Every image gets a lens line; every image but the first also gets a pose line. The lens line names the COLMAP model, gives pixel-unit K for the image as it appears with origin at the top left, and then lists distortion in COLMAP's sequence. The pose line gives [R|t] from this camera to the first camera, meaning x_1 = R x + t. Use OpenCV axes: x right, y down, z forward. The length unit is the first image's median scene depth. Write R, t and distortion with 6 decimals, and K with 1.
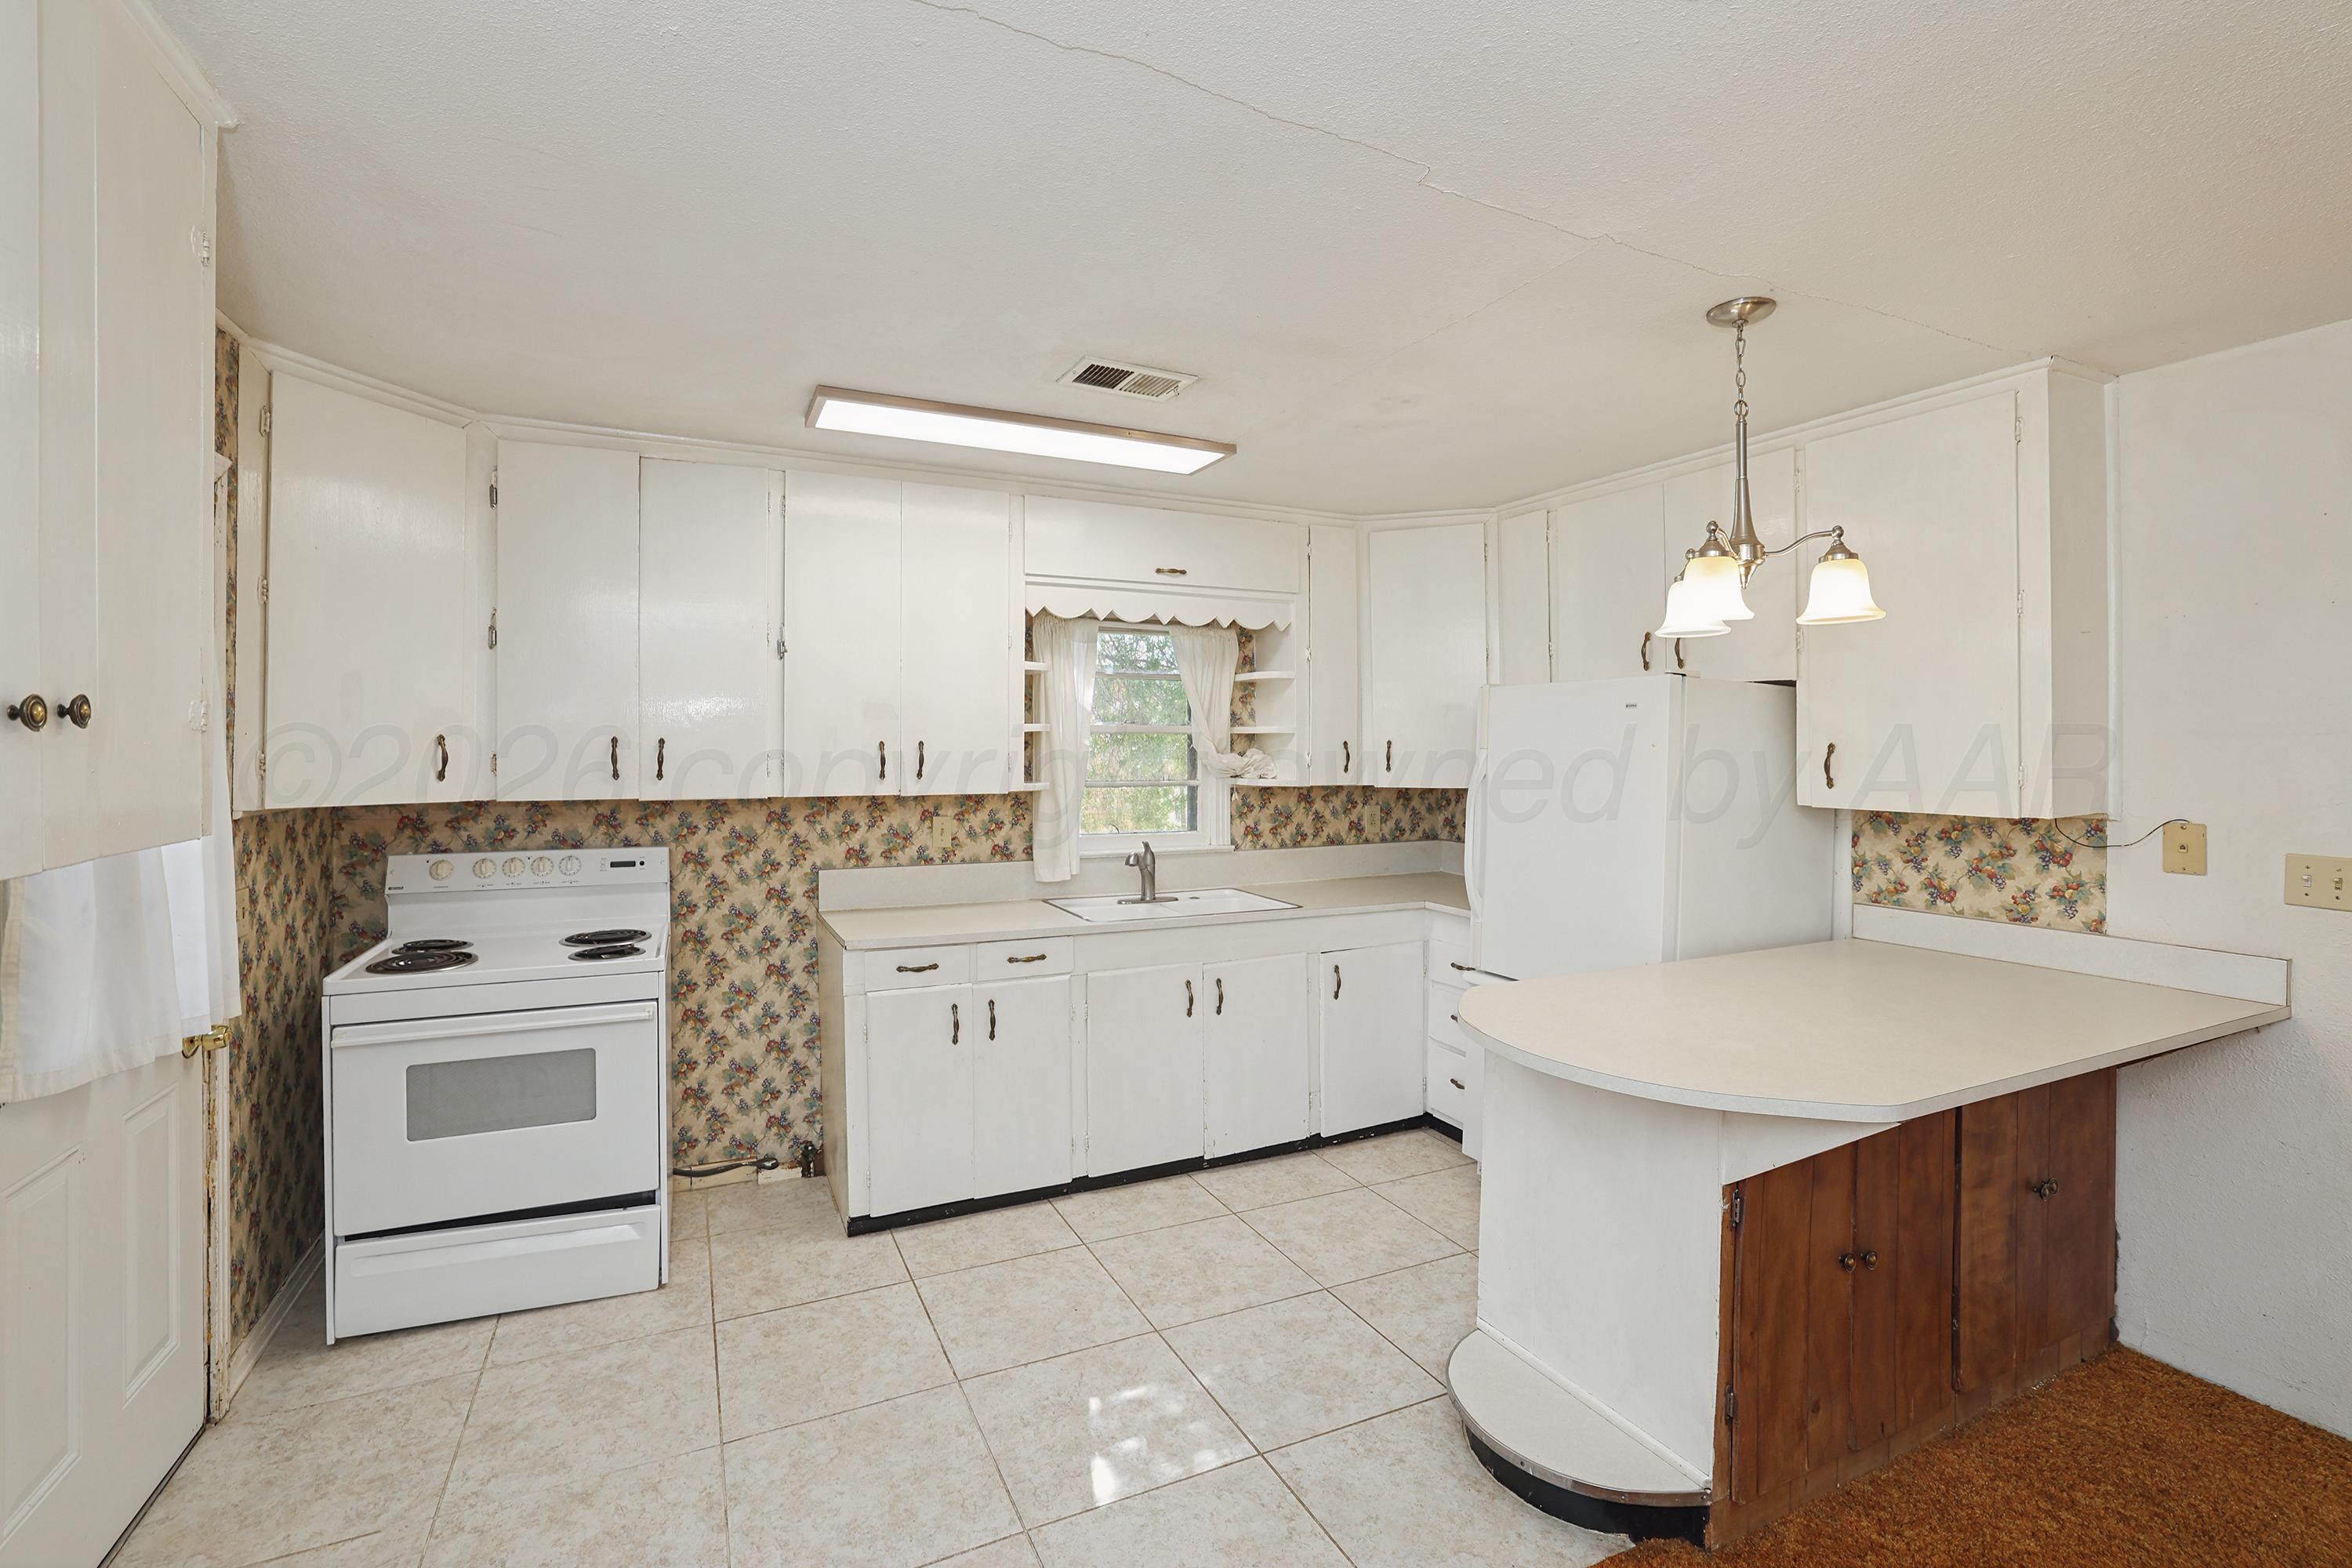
lens RADIAL K [[1030.5, 0, 1140.8], [0, 1030.5, 752.3], [0, 0, 1]] dist [-0.034927, 0.011061]
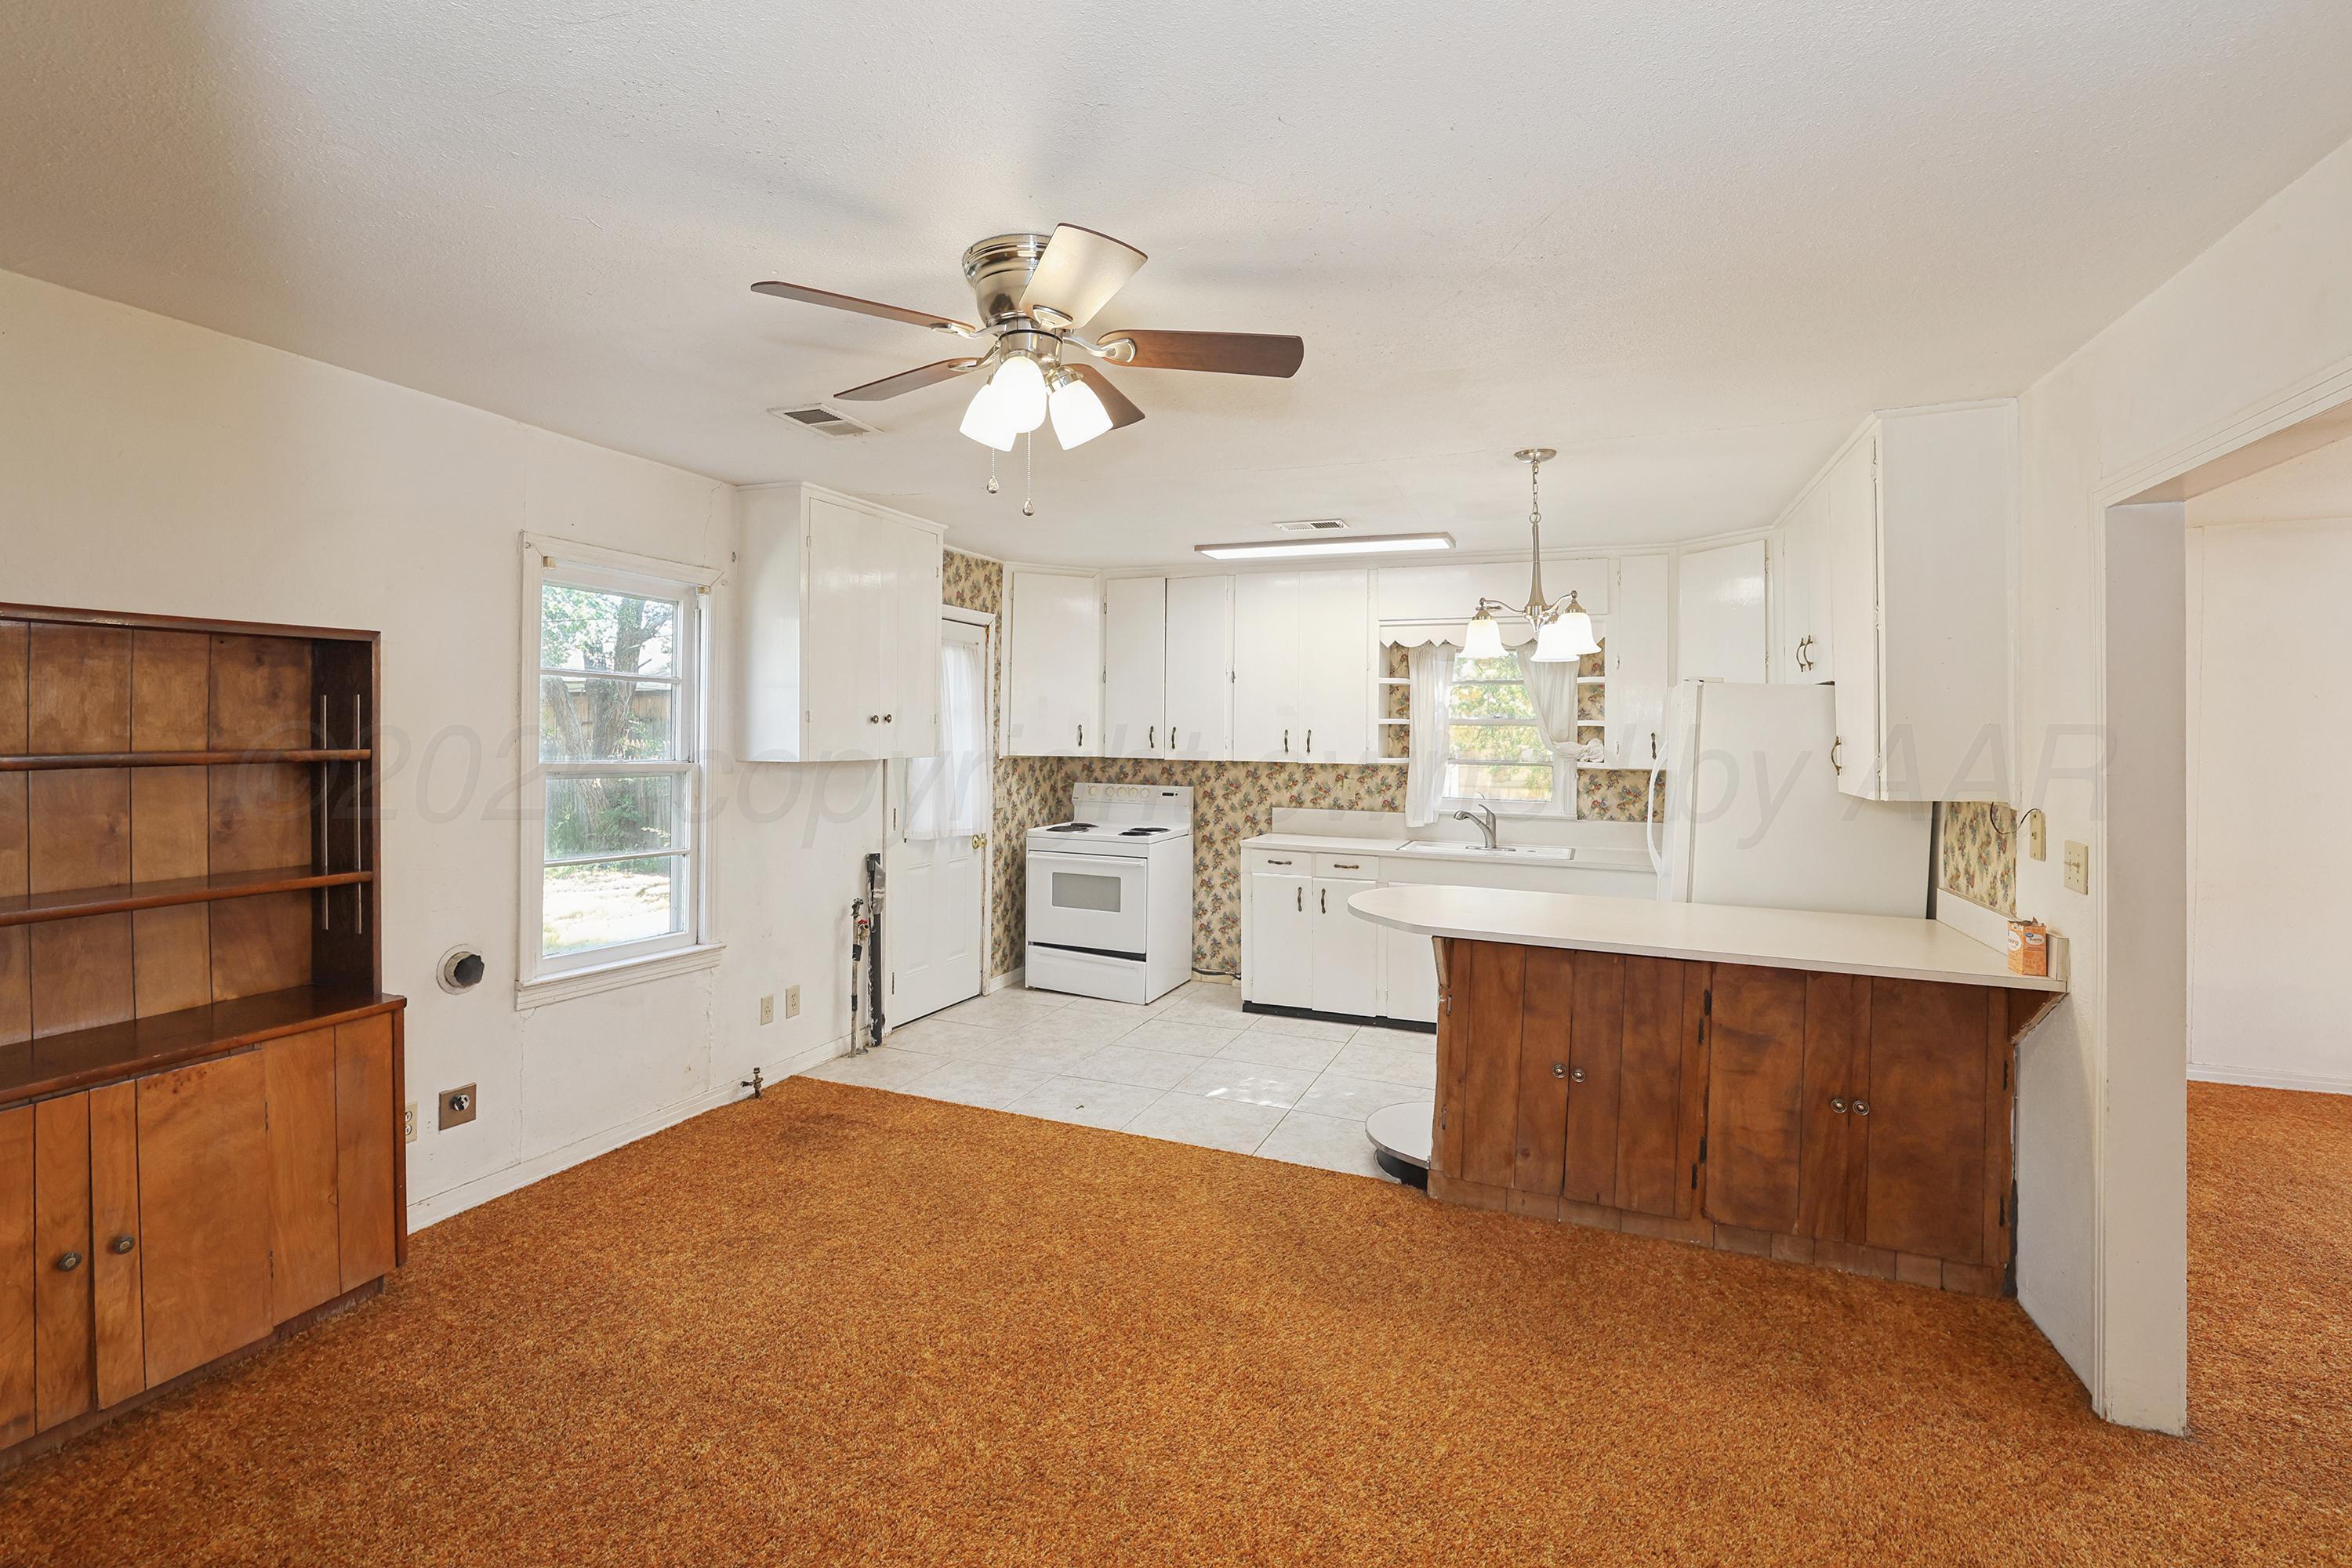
lens RADIAL K [[1057.0, 0, 1114.2], [0, 1057.0, 736.7], [0, 0, 1]] dist [-0.040632, 0.016090]
pose [[0.656727, 0.012562, -0.754024, 0.981304], [-0.016376, 0.999863, 0.002395, 0.001616], [0.753951, 0.010775, 0.656843, -0.381968]]
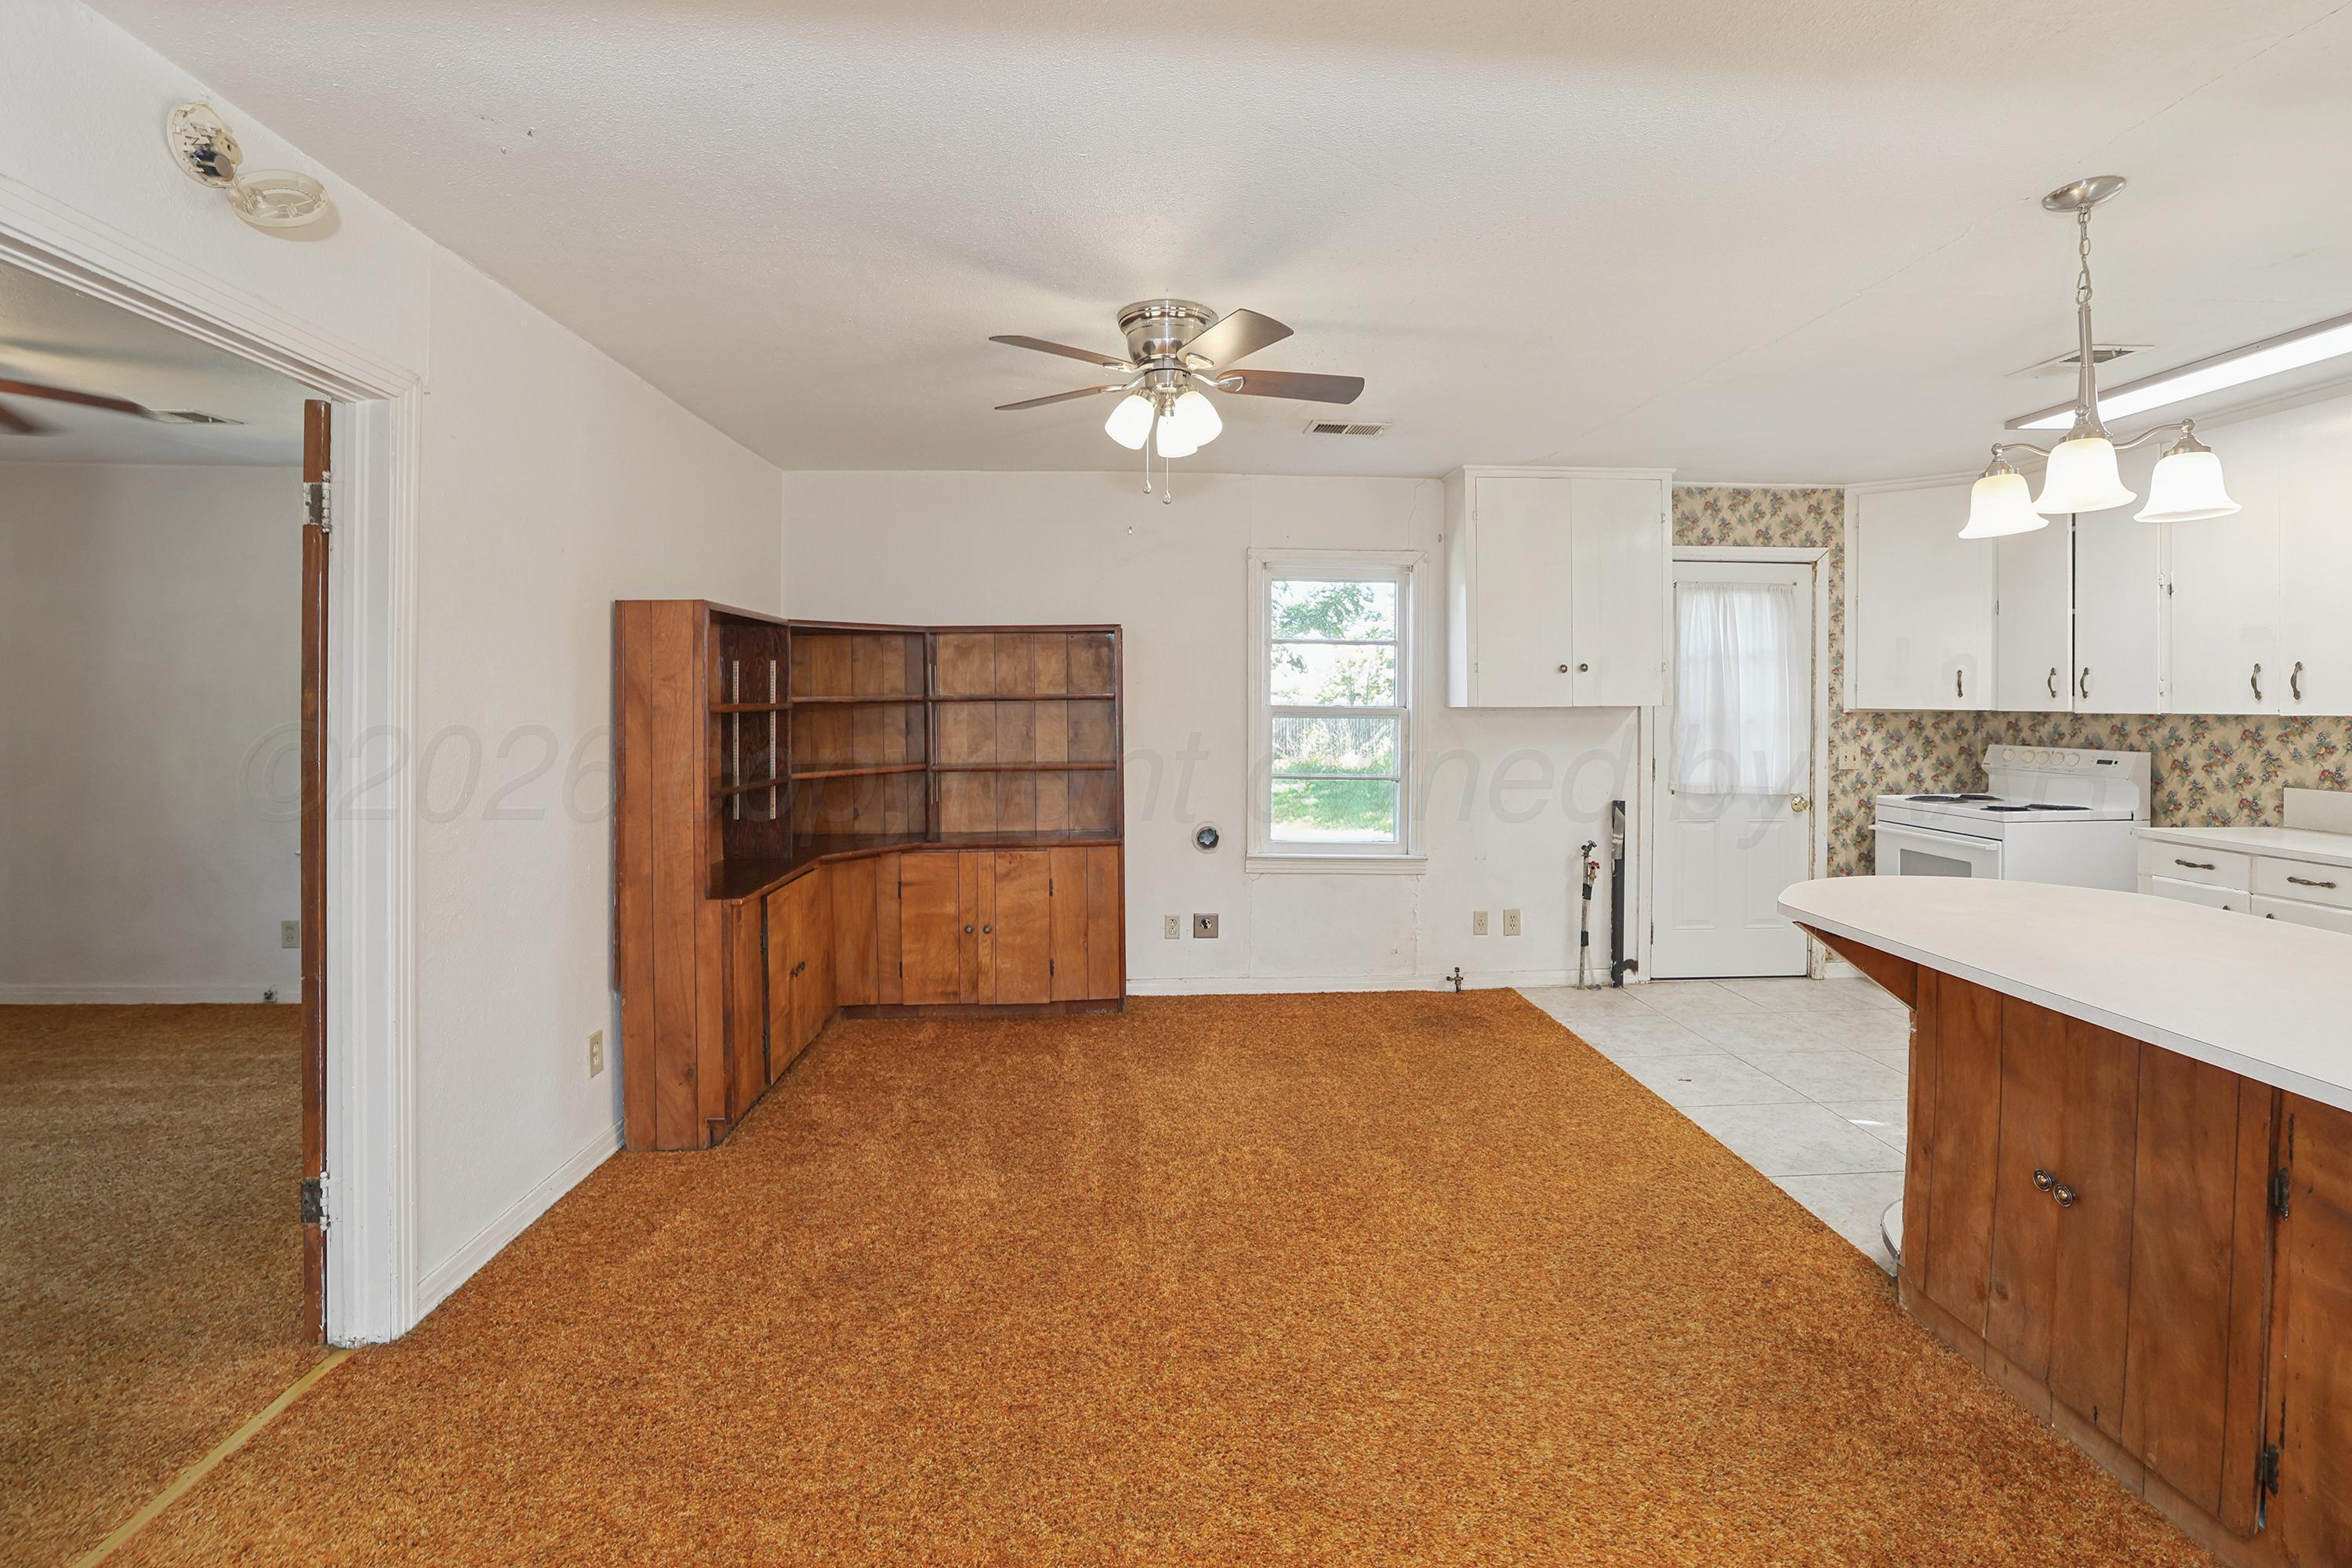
lens RADIAL K [[1020.7, 0, 1216.9], [0, 1020.7, 710.2], [0, 0, 1]] dist [-0.022427, 0.005563]
pose [[-0.344471, 0.009047, -0.938754, 1.259595], [-0.003345, 0.999935, 0.010864, 0.034608], [0.938791, 0.006882, -0.344418, 0.398736]]
